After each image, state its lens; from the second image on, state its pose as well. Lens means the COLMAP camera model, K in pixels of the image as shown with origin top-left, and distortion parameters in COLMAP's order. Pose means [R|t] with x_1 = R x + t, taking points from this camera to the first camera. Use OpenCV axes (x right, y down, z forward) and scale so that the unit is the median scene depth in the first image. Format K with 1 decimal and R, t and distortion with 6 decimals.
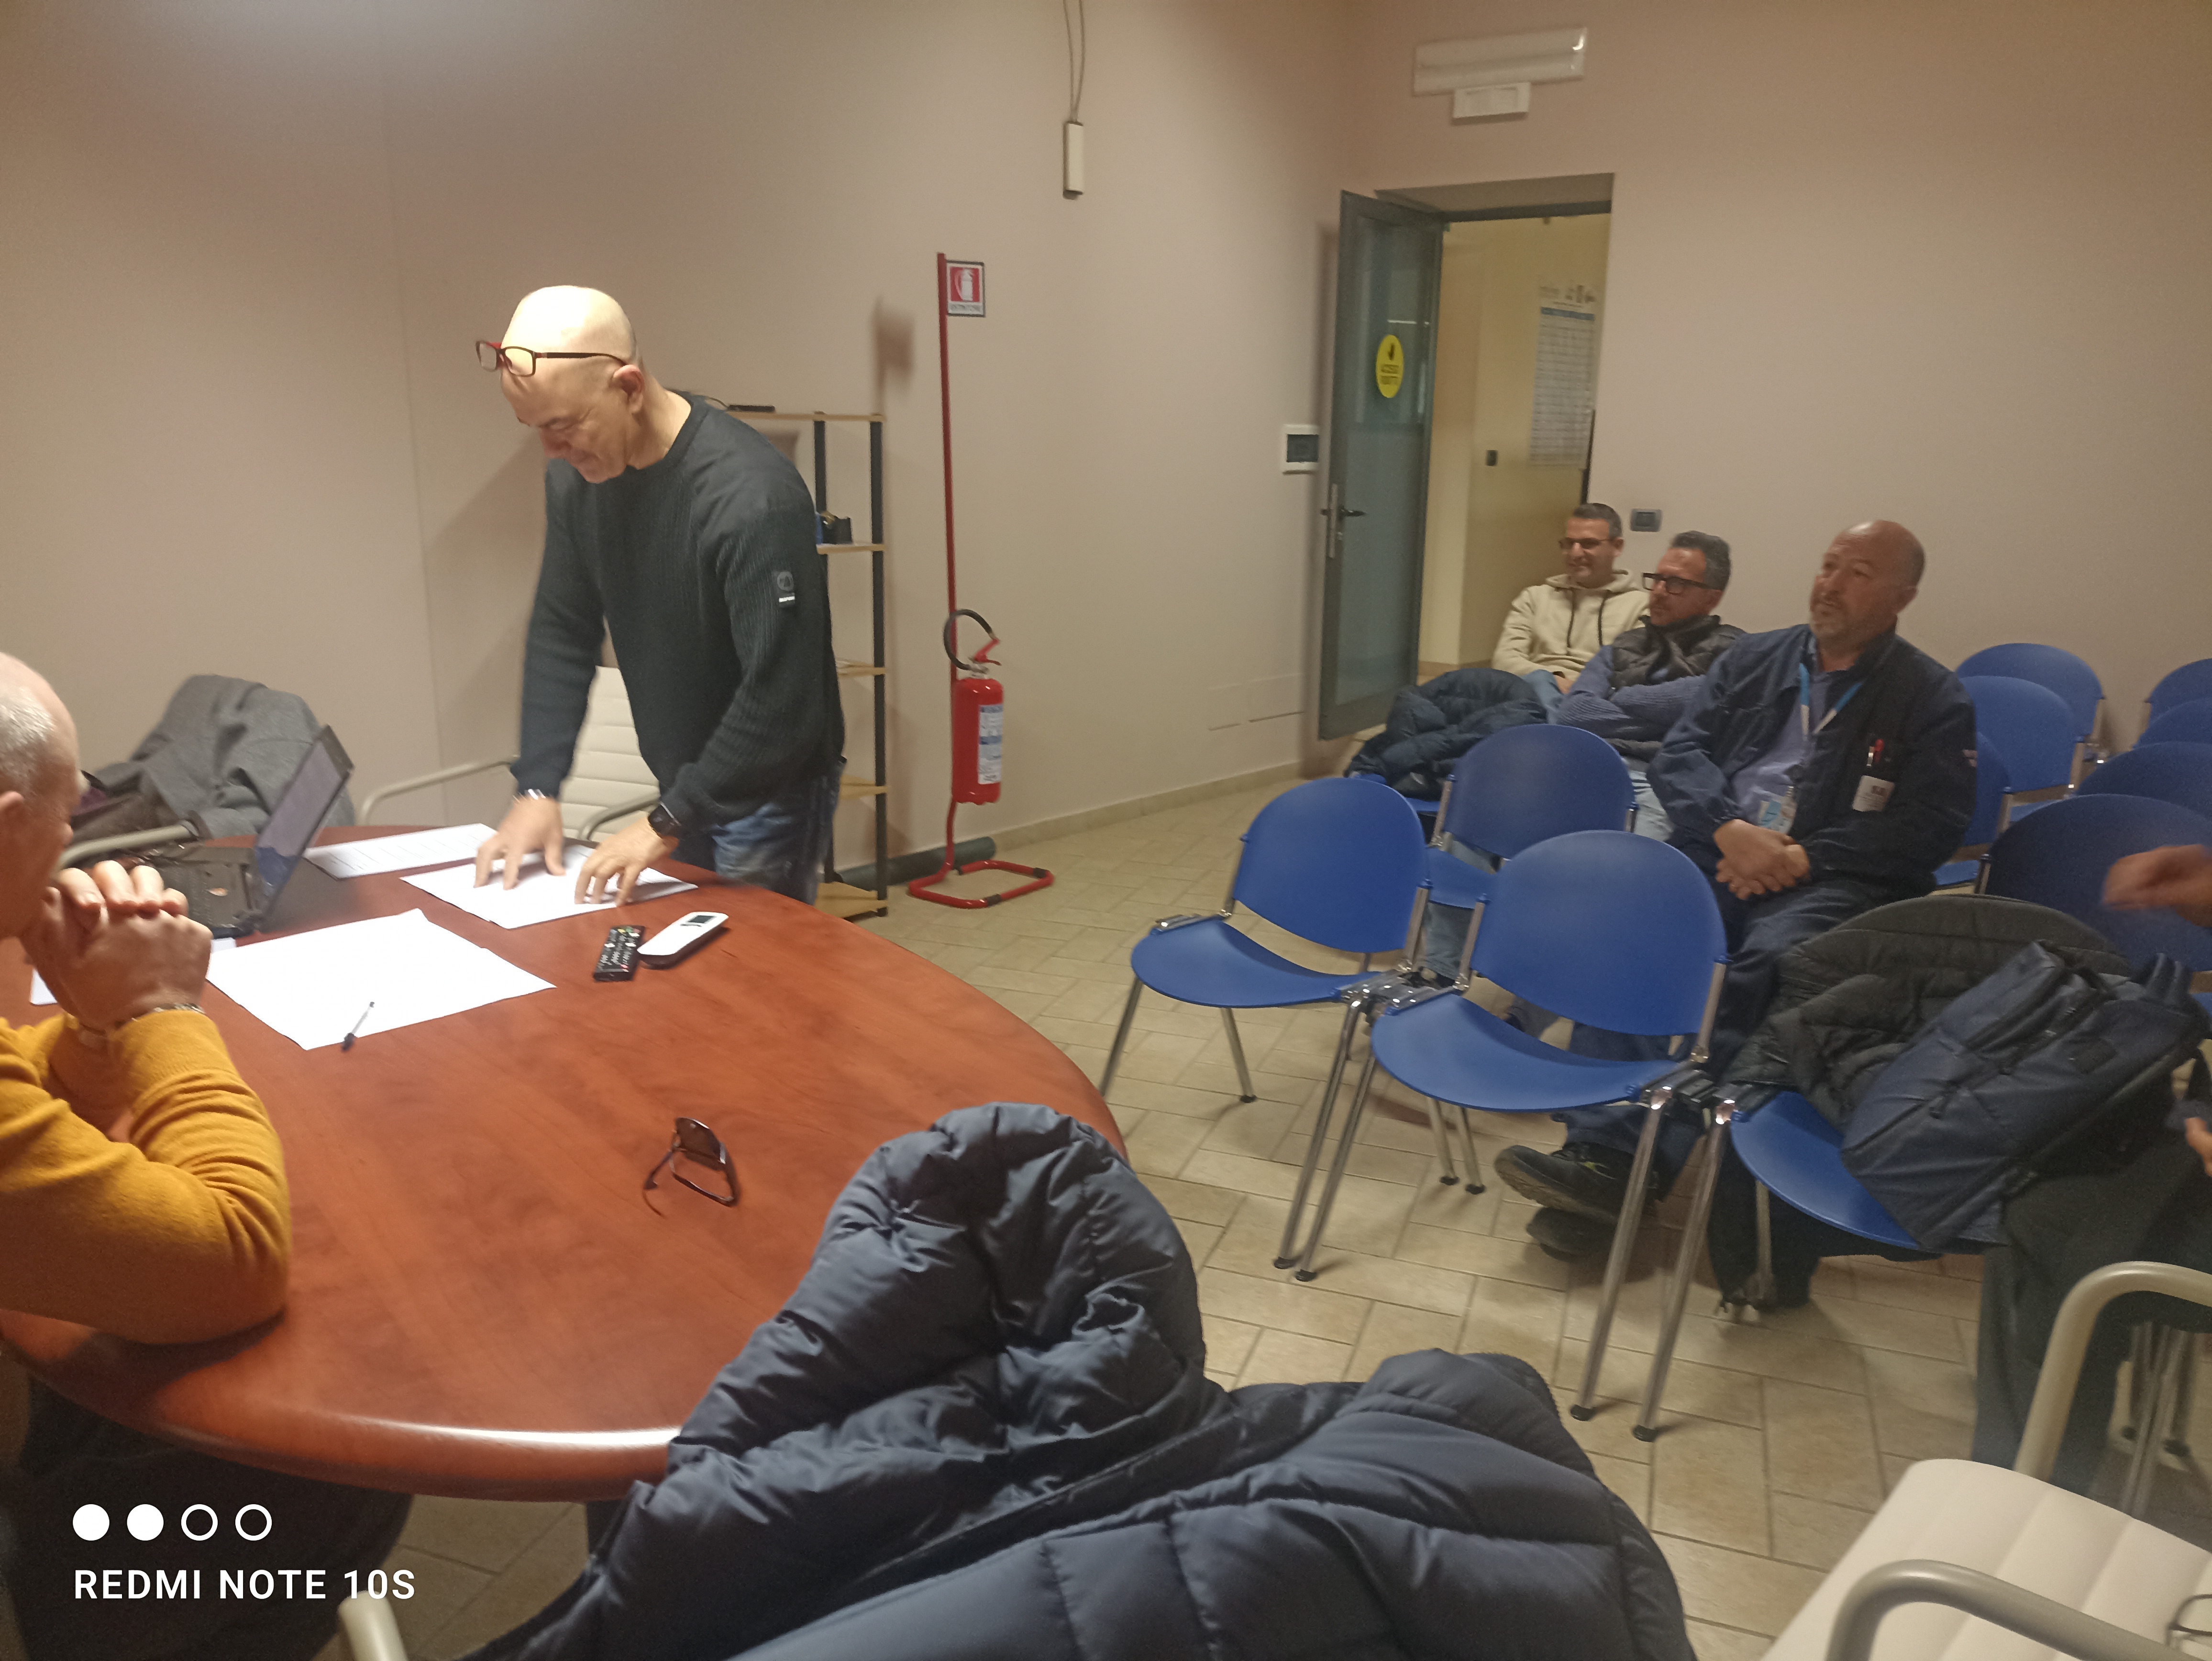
lens RADIAL K [[1565.8, 0, 1107.8], [0, 1565.8, 816.6], [0, 0, 1]] dist [0.027721, -0.014160]
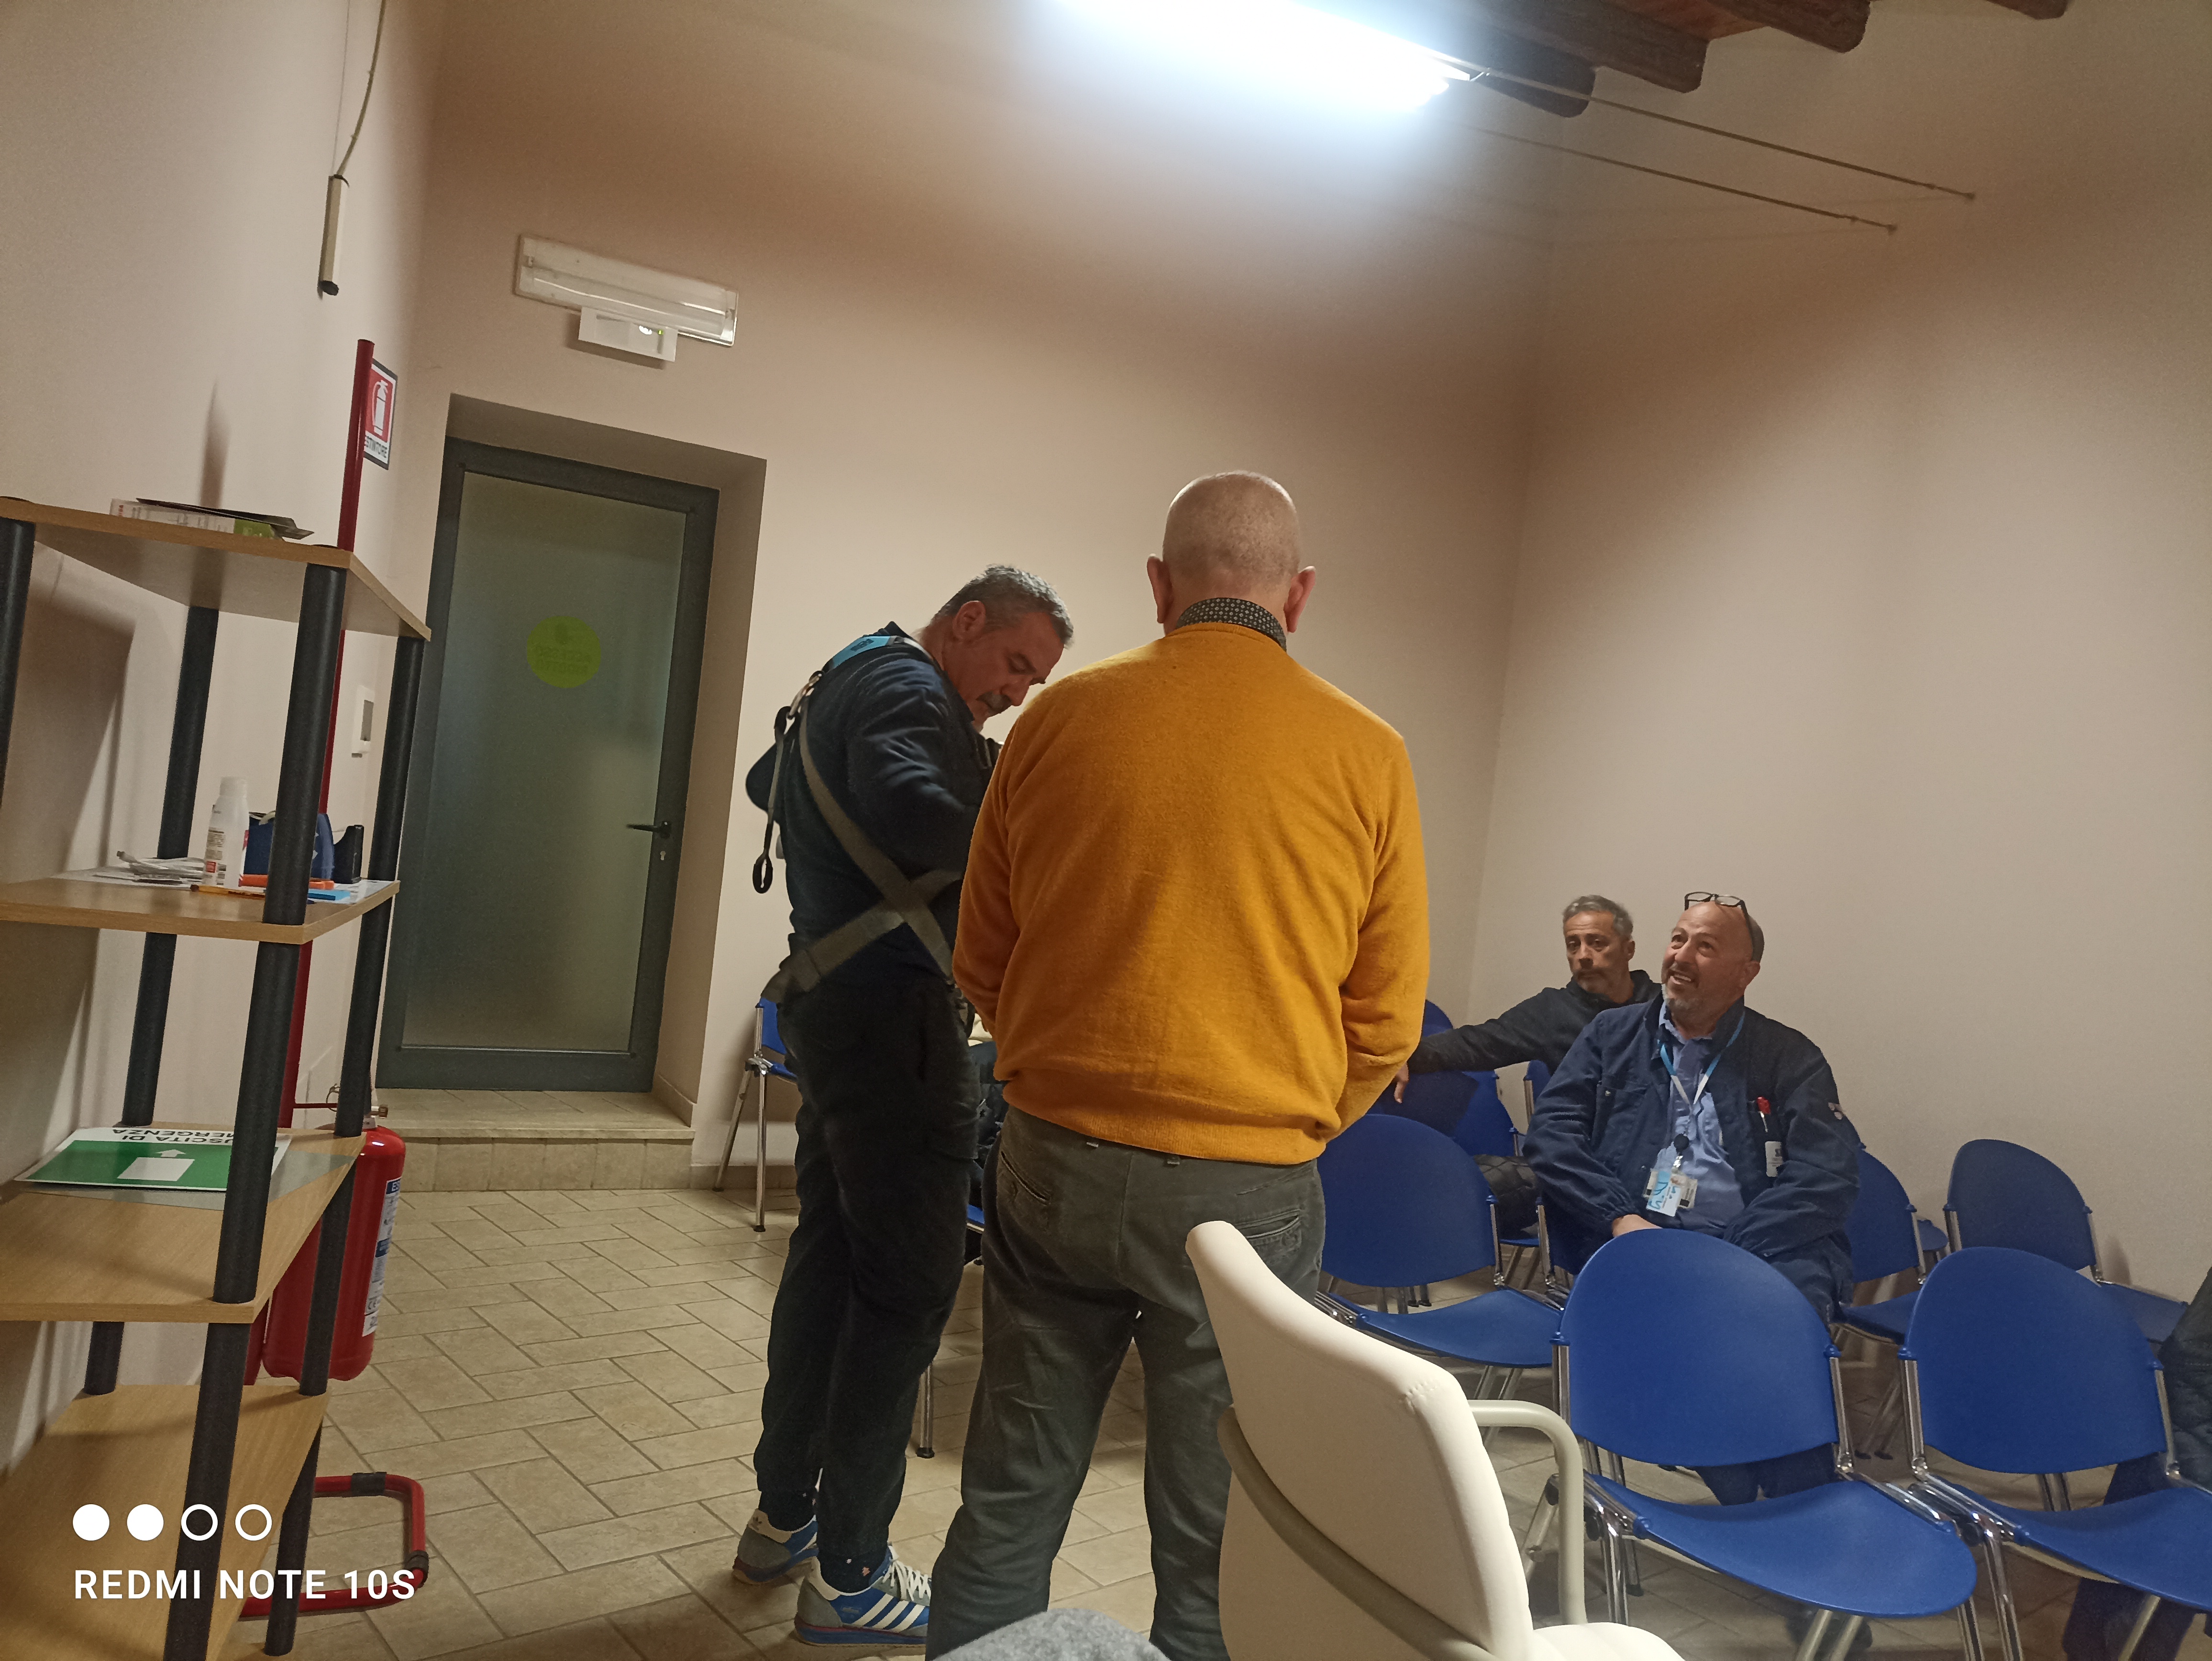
lens RADIAL K [[1565.8, 0, 1109.0], [0, 1565.8, 816.9], [0, 0, 1]] dist [0.027721, -0.014160]
pose [[0.497141, 0.041840, 0.866660, -0.337654], [0.112124, 0.987364, -0.111985, -0.087872], [-0.860395, 0.152846, 0.486168, 0.429961]]
